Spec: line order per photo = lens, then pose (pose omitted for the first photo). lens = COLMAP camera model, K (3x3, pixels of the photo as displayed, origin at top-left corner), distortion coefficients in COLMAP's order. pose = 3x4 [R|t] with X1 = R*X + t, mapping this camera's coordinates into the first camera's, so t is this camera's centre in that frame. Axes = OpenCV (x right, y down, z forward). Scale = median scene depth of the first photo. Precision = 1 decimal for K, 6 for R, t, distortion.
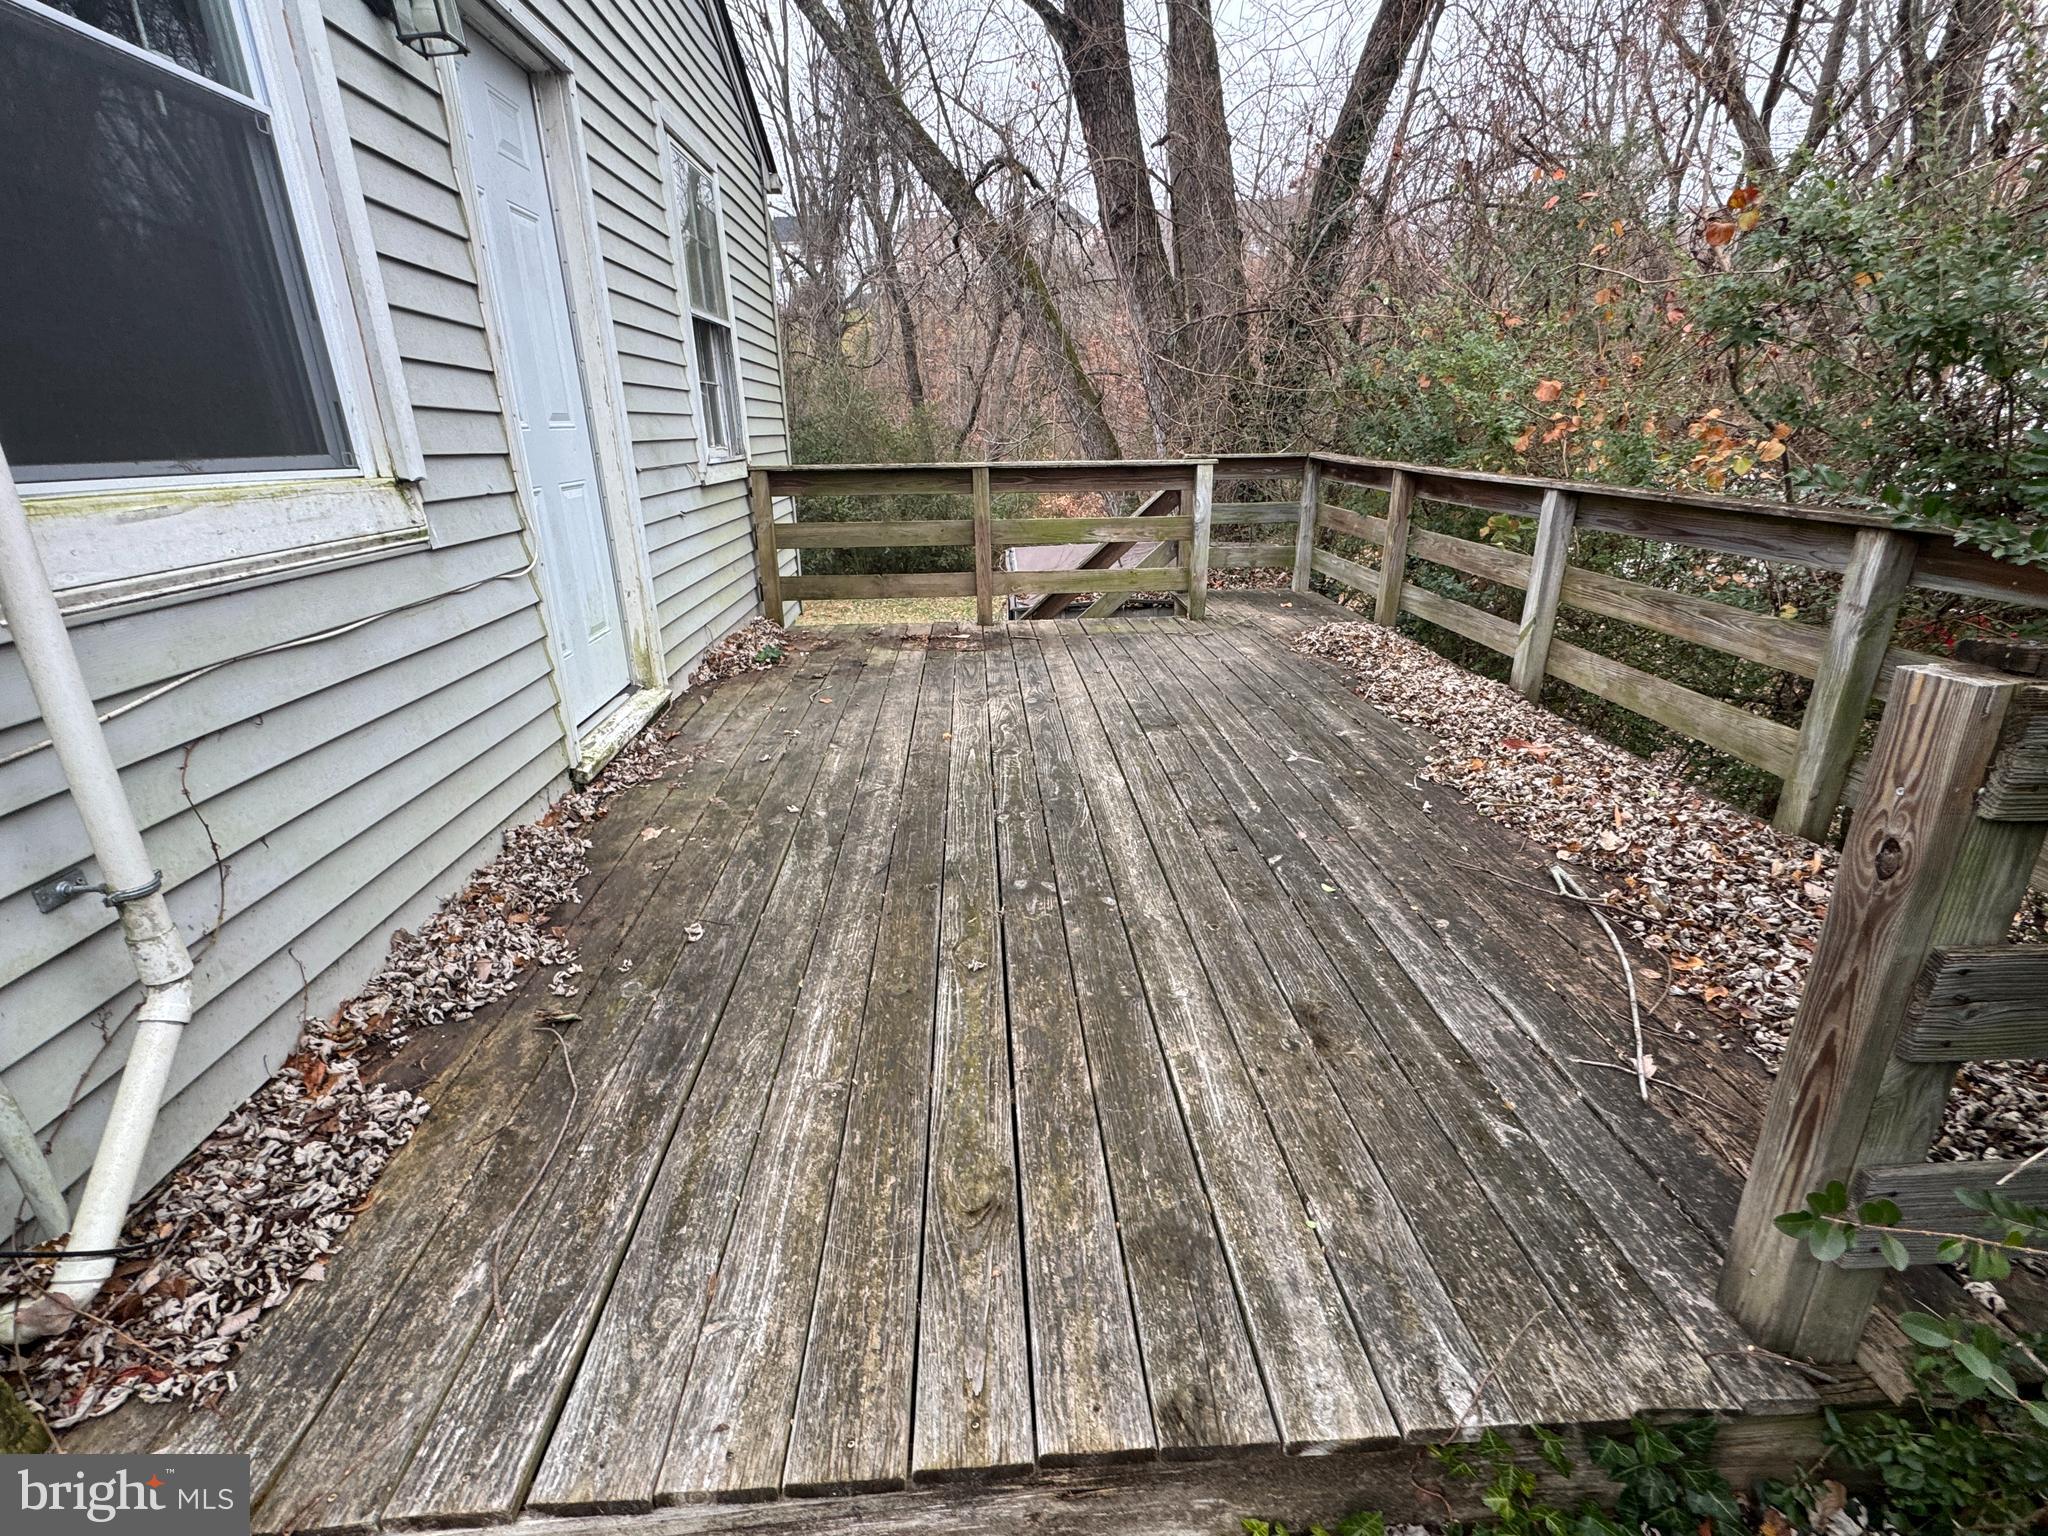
lens RADIAL K [[901.3, 0, 1024.0], [0, 901.3, 768.0], [0, 0, 1]] dist [0.001230, 0.000109]
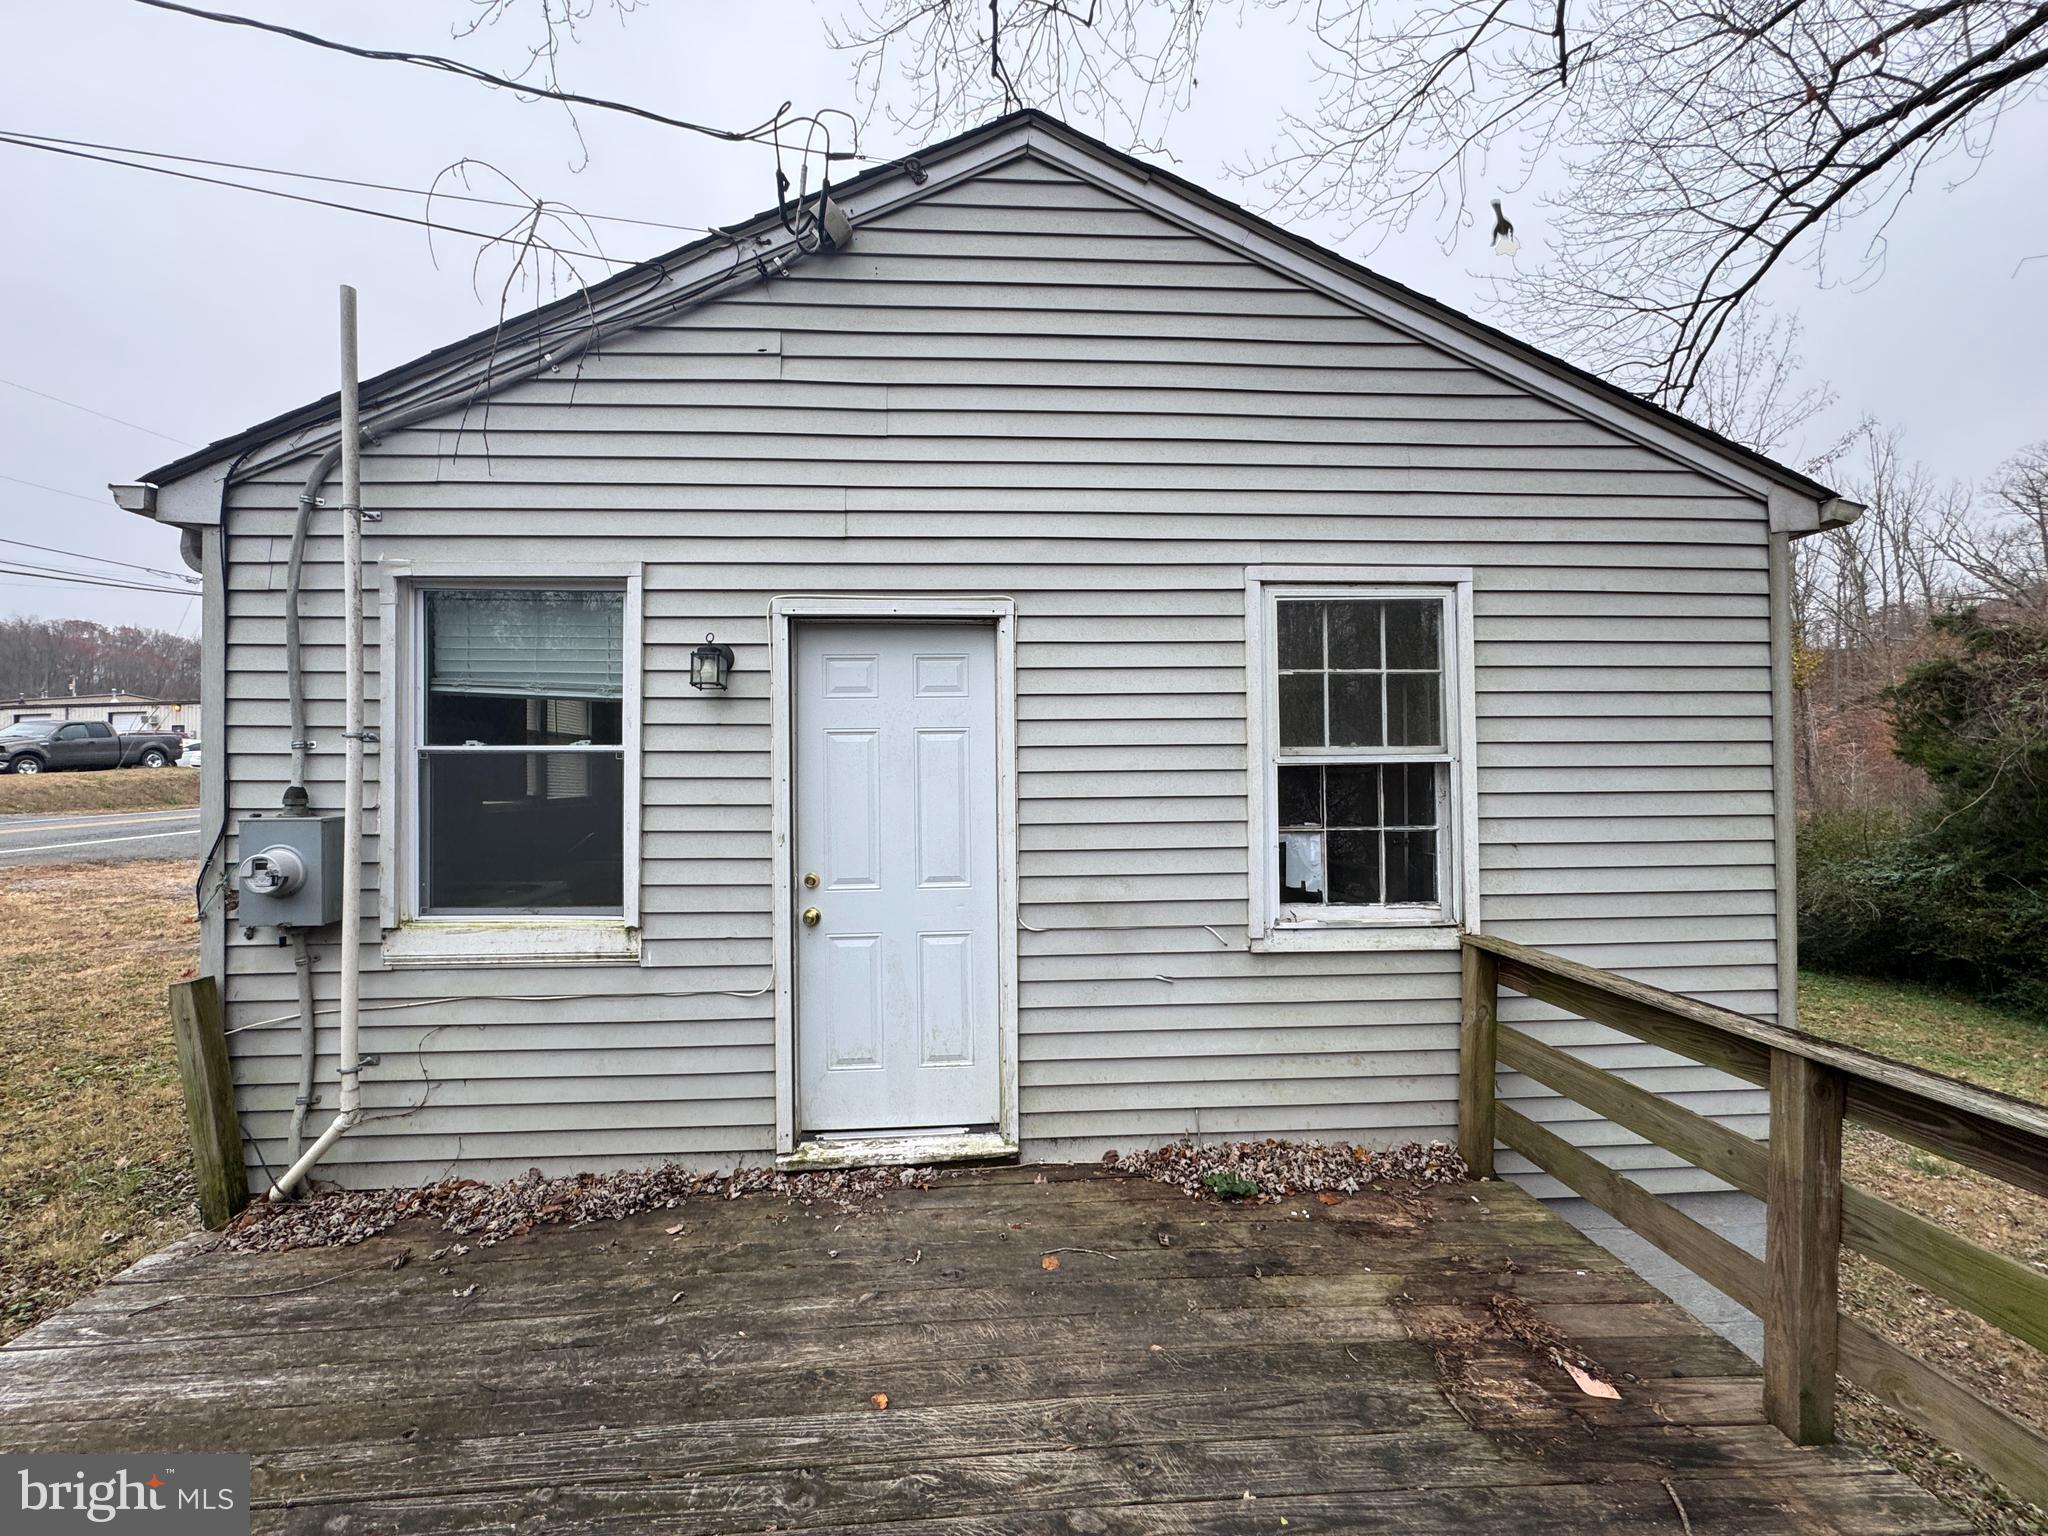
lens RADIAL K [[820.3, 0, 1024.0], [0, 820.3, 768.0], [0, 0, 1]] dist [0.000366, -0.000728]
pose [[-0.000210, 0.002265, -0.999997, 0.684334], [-0.347540, 0.937663, 0.002197, -0.677399], [0.937665, 0.347539, 0.000590, 1.250235]]
